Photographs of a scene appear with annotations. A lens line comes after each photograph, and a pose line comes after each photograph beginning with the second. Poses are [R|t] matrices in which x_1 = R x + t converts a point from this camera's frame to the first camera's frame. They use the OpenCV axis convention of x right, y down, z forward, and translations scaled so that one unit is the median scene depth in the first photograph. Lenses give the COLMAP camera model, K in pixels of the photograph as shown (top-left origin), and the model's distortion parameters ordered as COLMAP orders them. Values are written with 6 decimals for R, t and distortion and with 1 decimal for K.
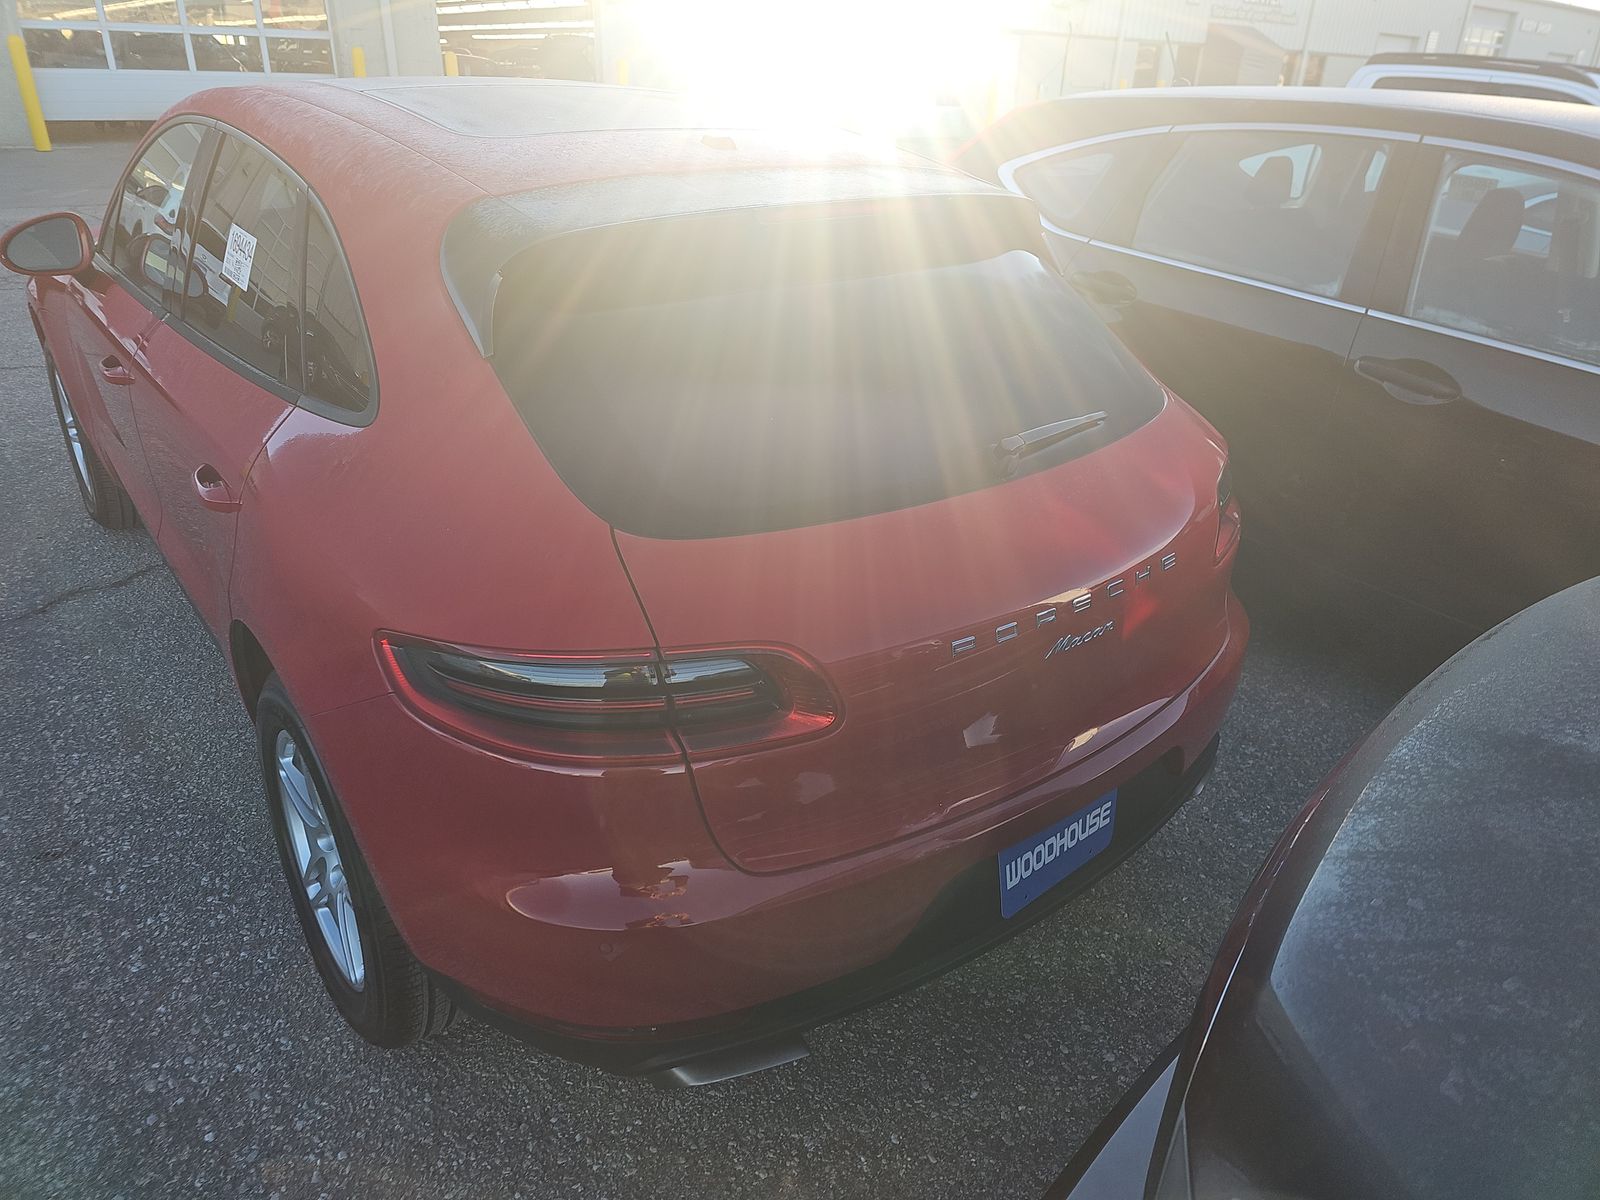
lens RADIAL K [[1076.0, 0, 800.6], [0, 1076.0, 593.2], [0, 0, 1]] dist [0.038876, -0.042704]
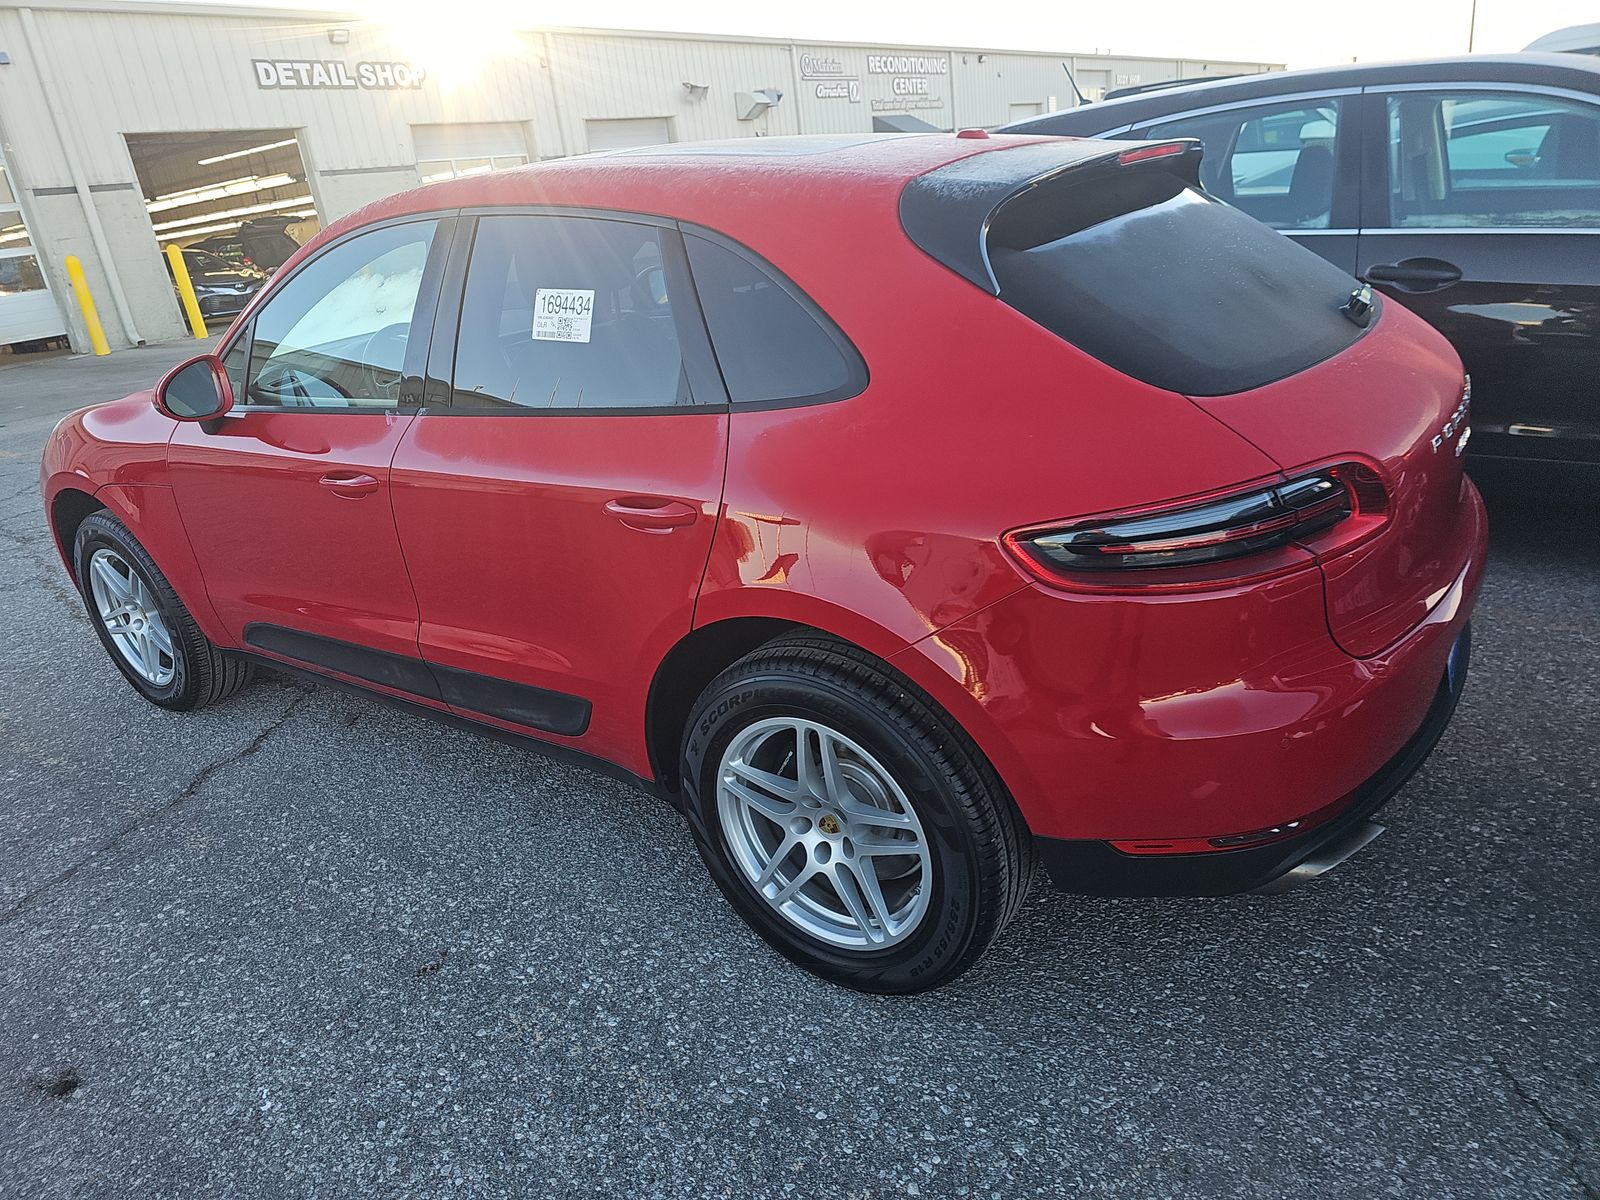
lens RADIAL K [[1076.0, 0, 807.8], [0, 1076.0, 603.0], [0, 0, 1]] dist [0.038876, -0.042704]
pose [[0.950953, -0.235346, 0.200751, -0.521851], [0.252617, 0.965388, -0.064885, 0.081320], [-0.178533, 0.112416, 0.977491, -0.033888]]
